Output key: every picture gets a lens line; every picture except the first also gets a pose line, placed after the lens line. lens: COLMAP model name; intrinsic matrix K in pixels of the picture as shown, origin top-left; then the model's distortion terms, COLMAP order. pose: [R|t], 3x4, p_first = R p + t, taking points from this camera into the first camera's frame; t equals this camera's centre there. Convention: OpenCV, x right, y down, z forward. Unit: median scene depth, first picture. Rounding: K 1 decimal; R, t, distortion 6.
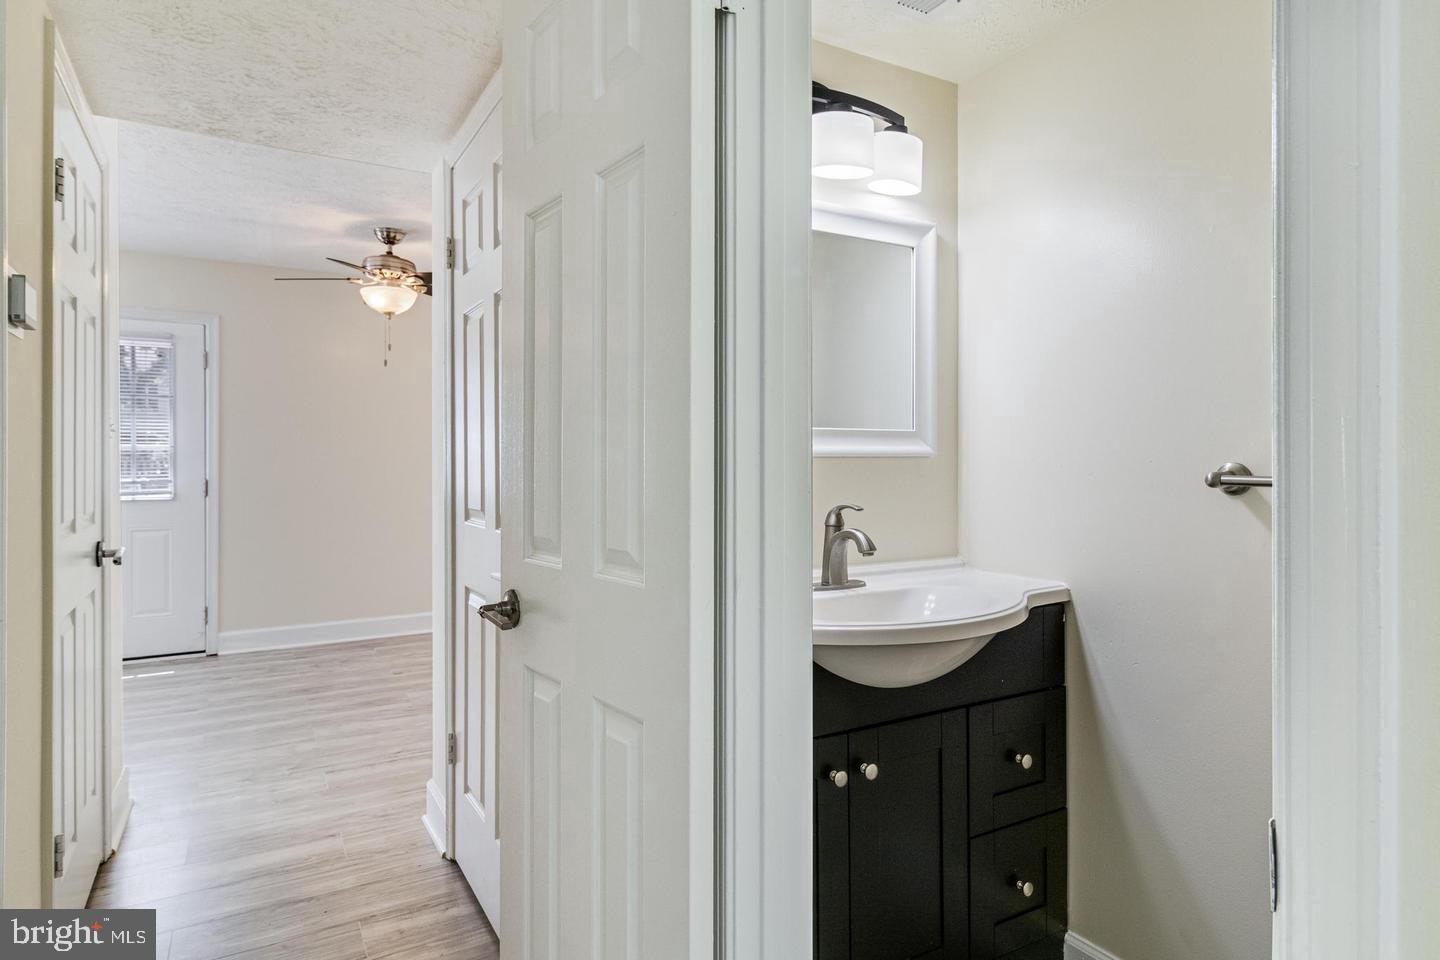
lens RADIAL K [[829.5, 0, 719.8], [0, 829.5, 481.1], [0, 0, 1]] dist [0.010942, -0.001557]
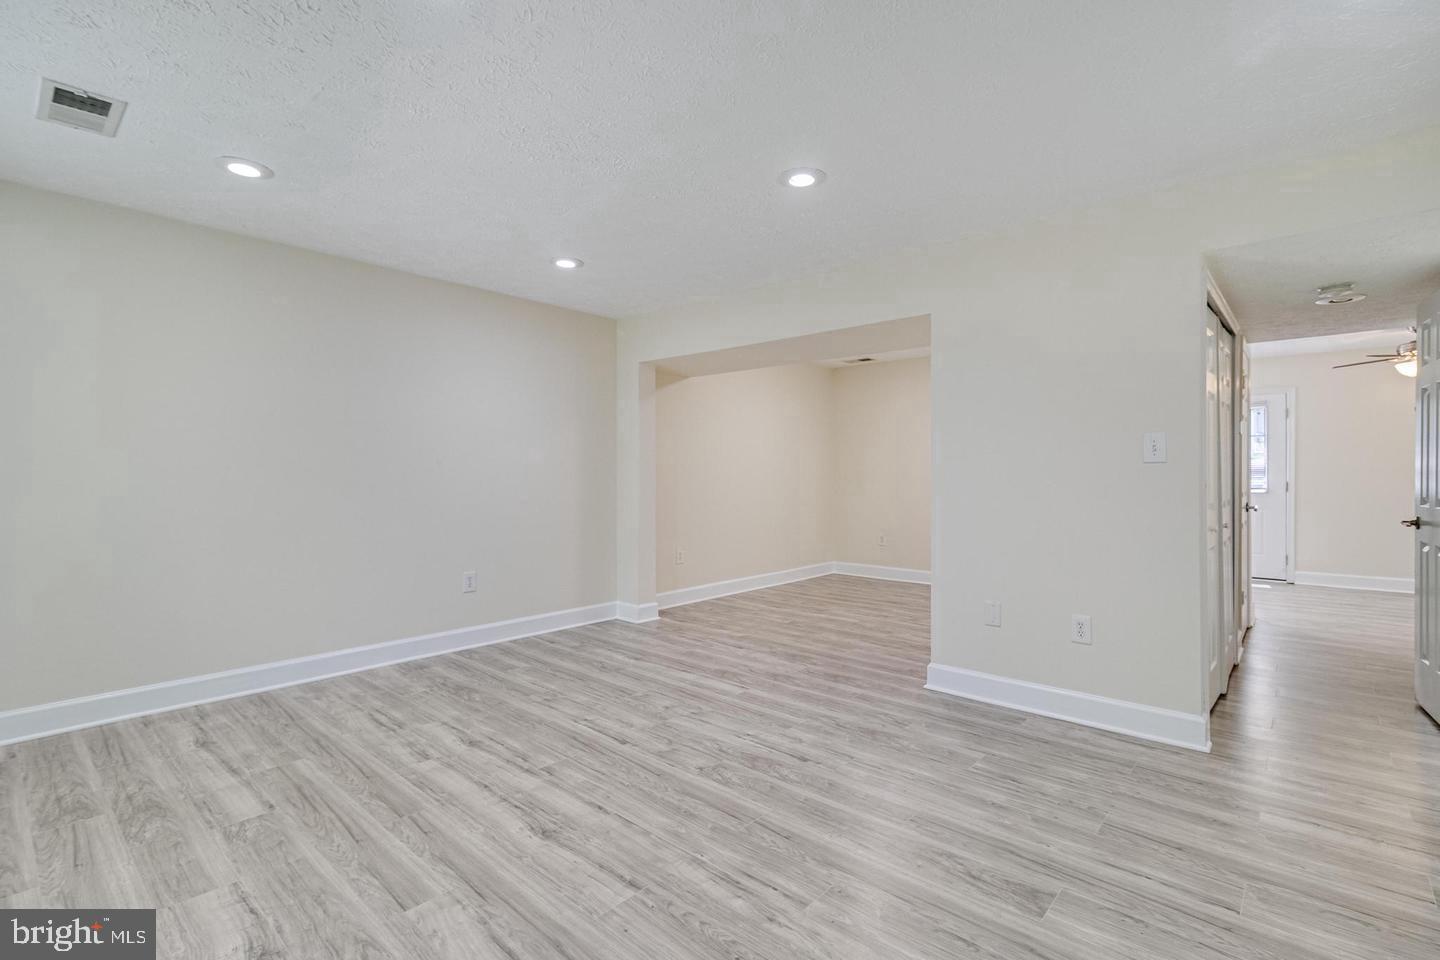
lens RADIAL K [[667.4, 0, 732.4], [0, 667.4, 480.1], [0, 0, 1]] dist [0.001141, -0.000449]
pose [[0.337037, 0.001673, -0.941490, 0.315745], [-0.003911, 0.999992, 0.000377, -0.001212], [0.941483, 0.003555, 0.337041, -0.577496]]
